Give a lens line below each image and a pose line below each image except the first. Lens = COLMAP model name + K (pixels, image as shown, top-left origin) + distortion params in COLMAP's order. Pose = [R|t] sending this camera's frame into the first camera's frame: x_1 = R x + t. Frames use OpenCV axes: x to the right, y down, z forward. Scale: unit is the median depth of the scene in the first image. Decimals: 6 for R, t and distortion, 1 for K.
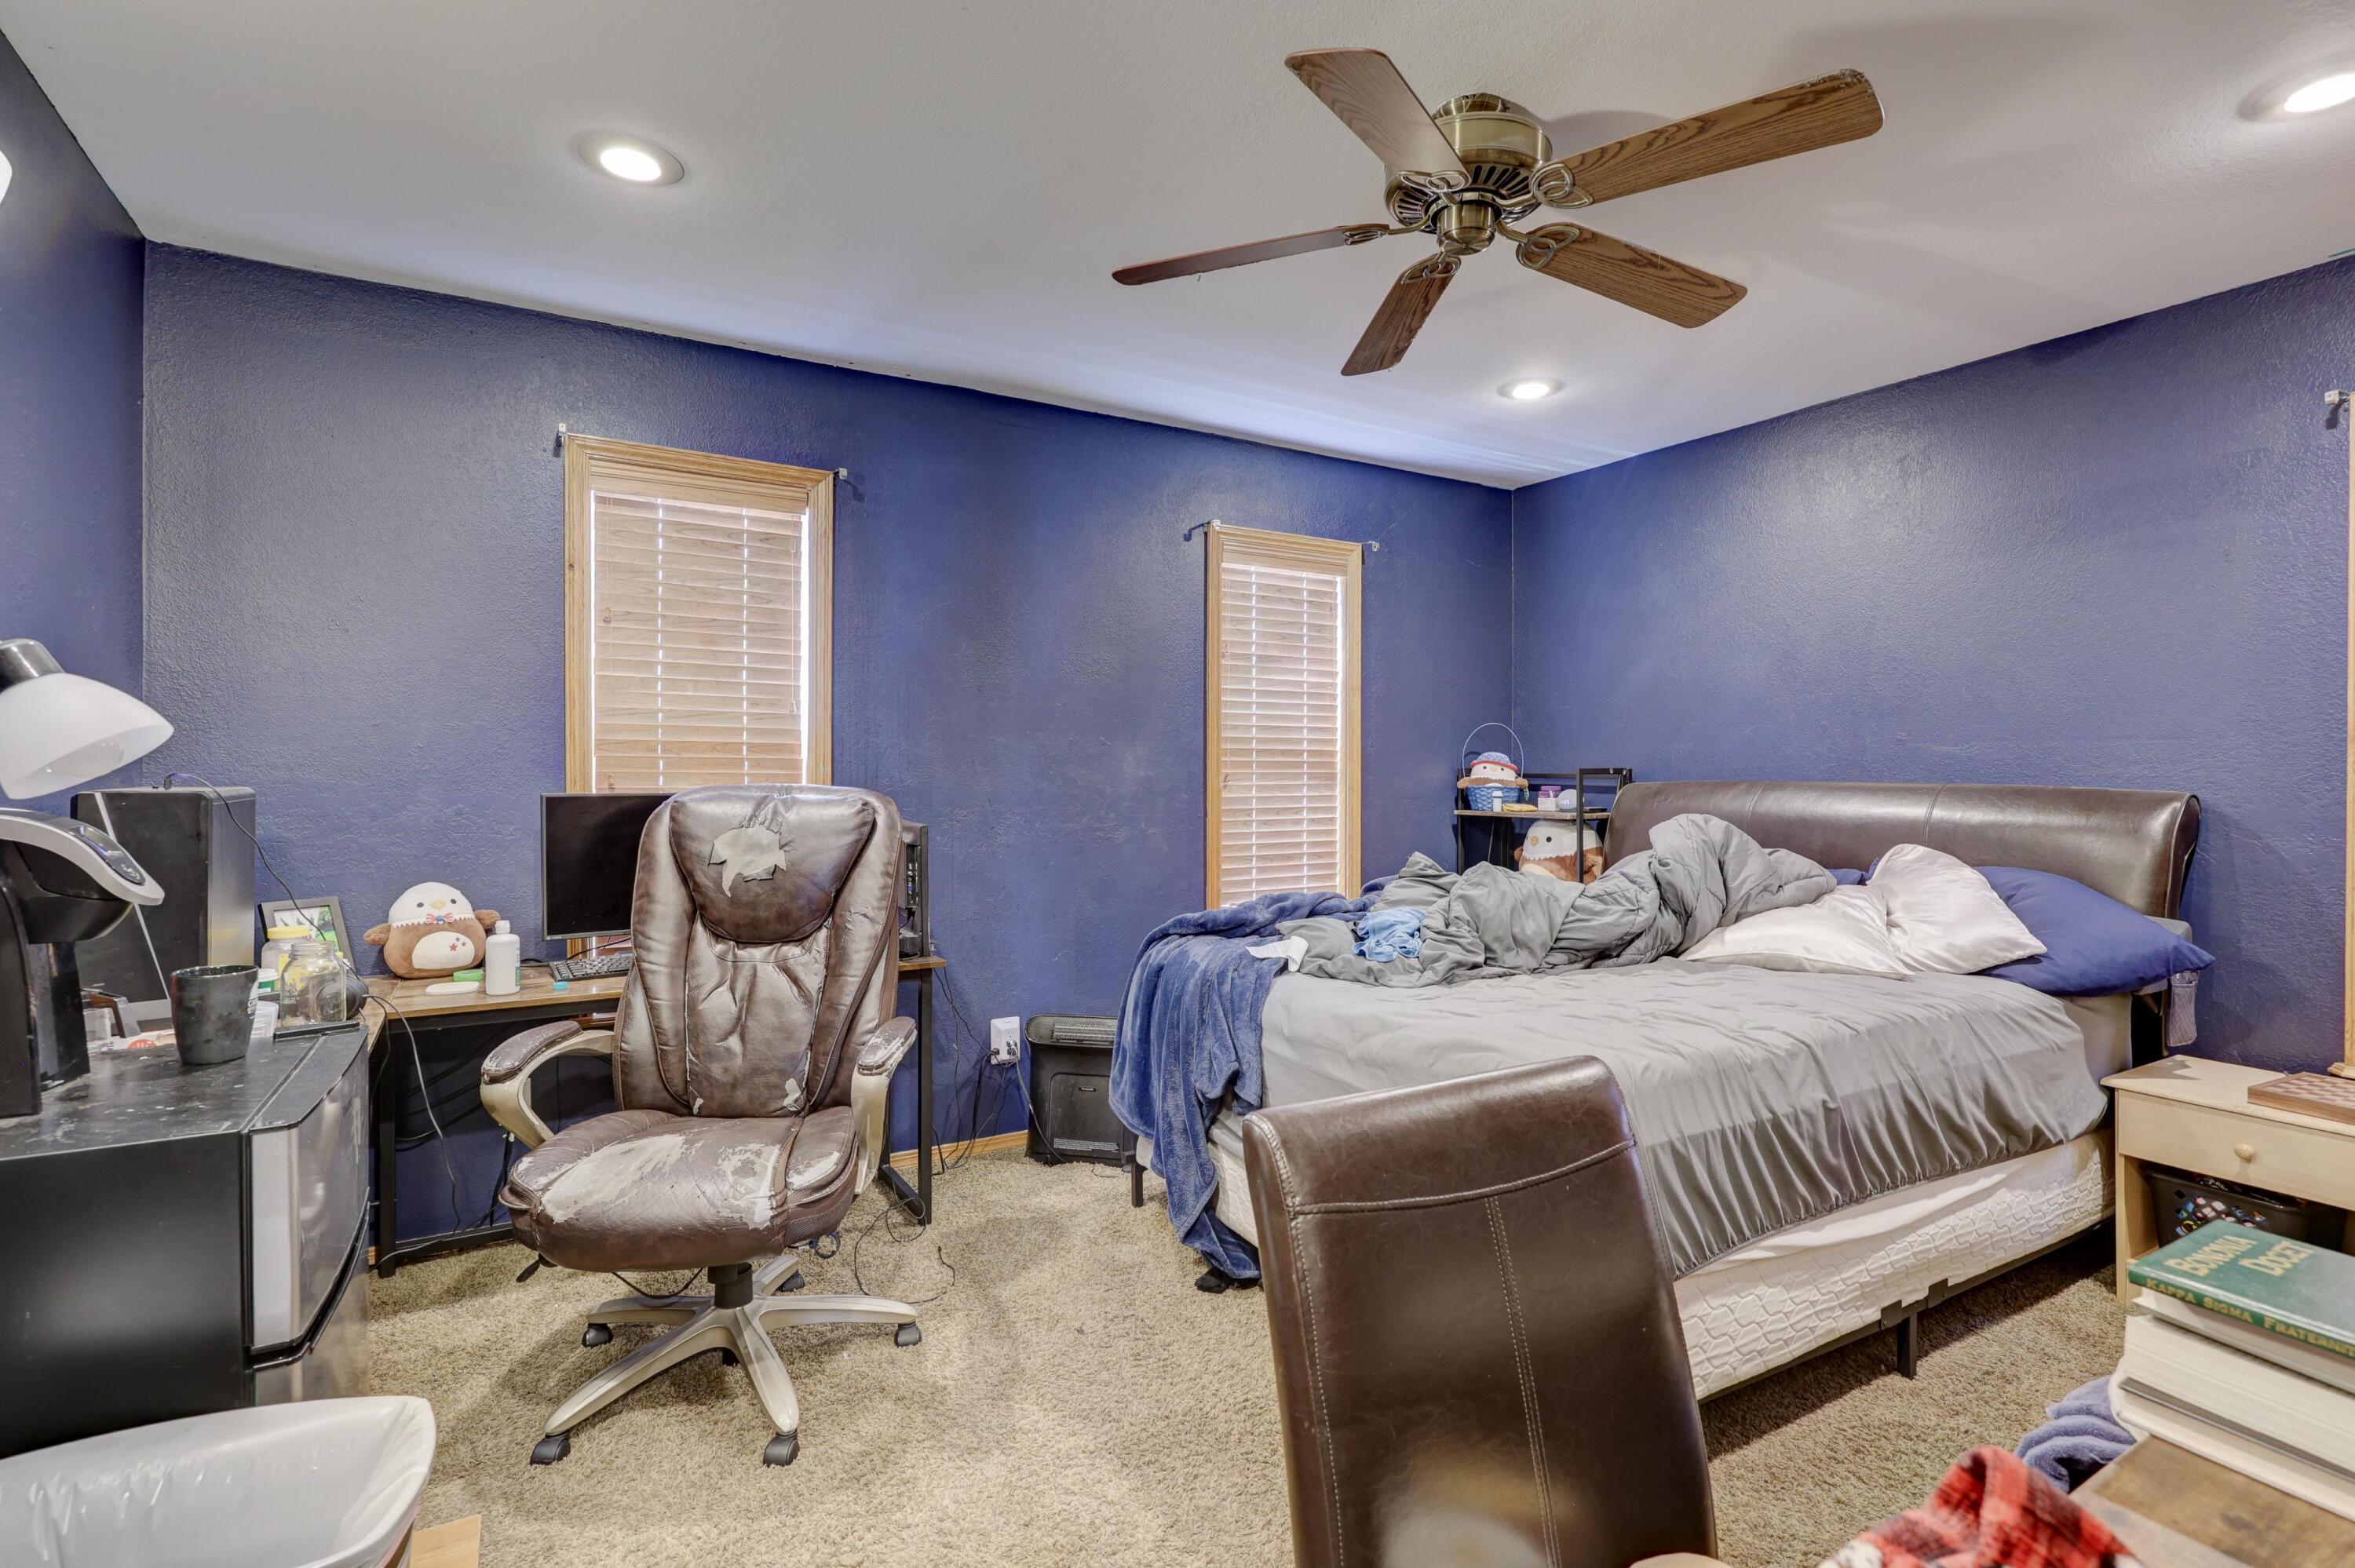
lens RADIAL K [[1104.8, 0, 1179.9], [0, 1104.8, 781.9], [0, 0, 1]] dist [0.004028, -0.000184]
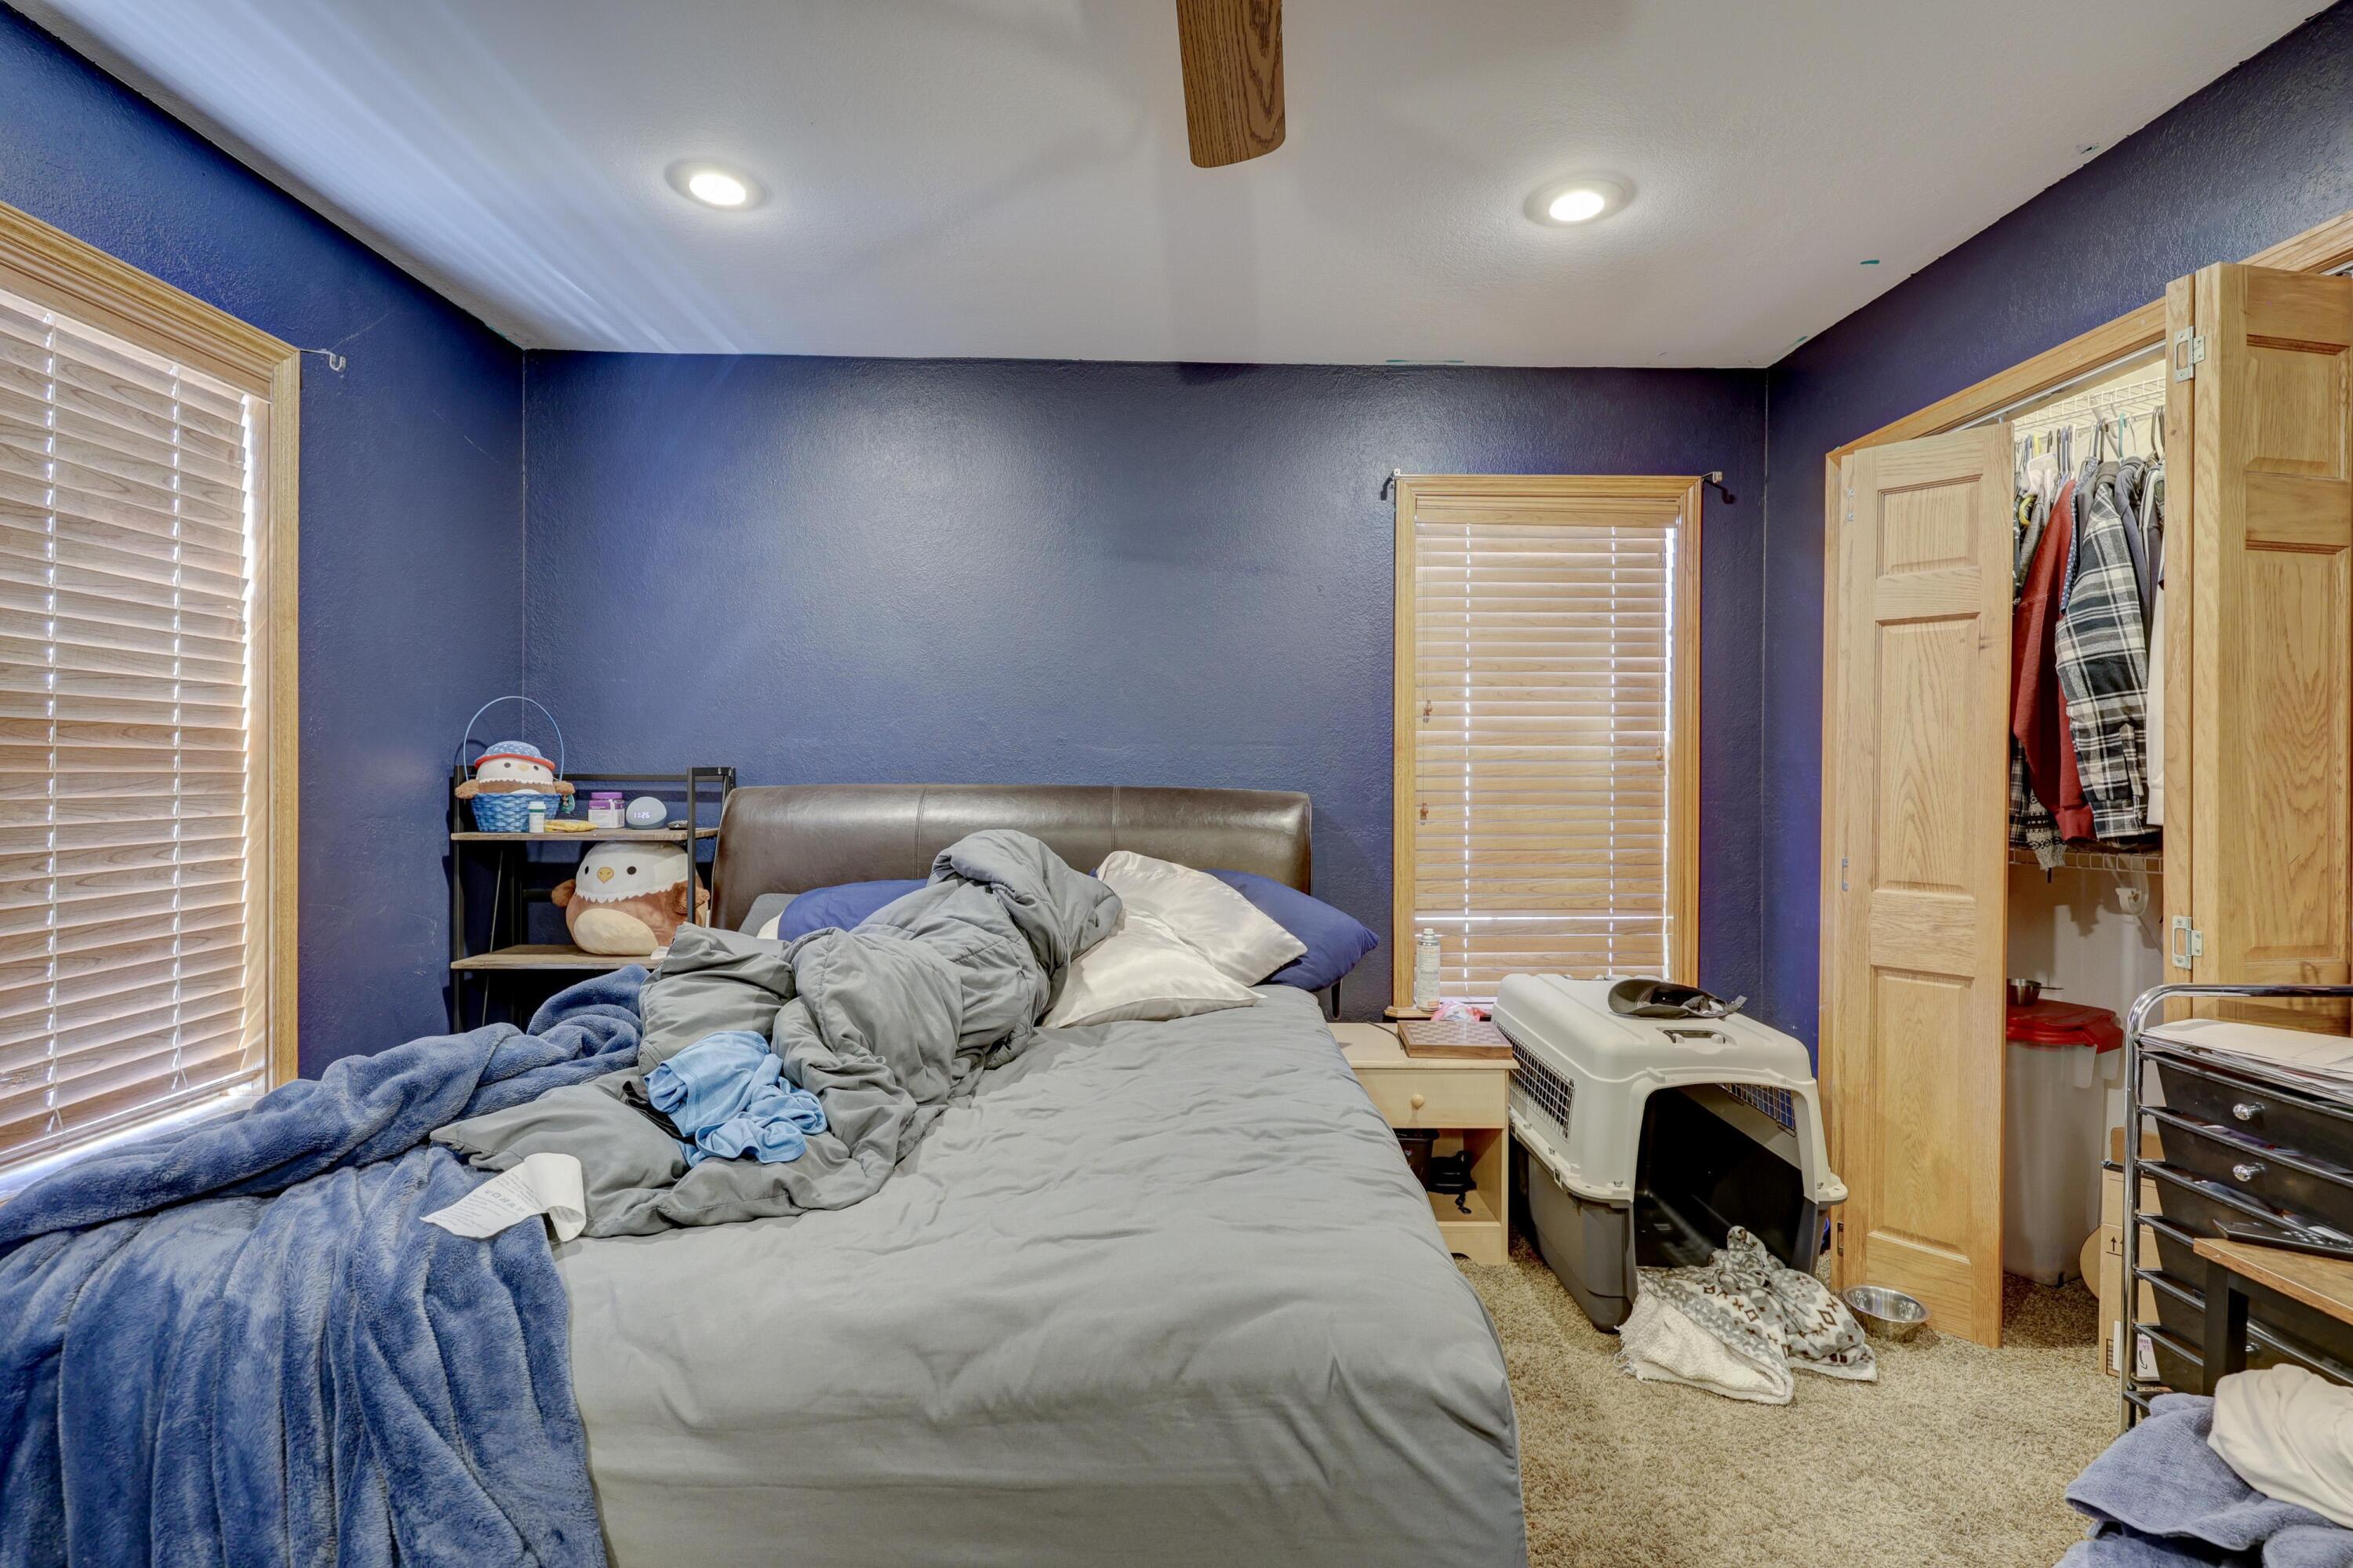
lens RADIAL K [[1104.0, 0, 1173.7], [0, 1104.0, 775.2], [0, 0, 1]] dist [0.004028, -0.000184]
pose [[0.490587, -0.000618, 0.871392, -0.099472], [0.003955, 0.999991, -0.001518, -0.004809], [-0.871383, 0.004191, 0.490585, 0.370229]]
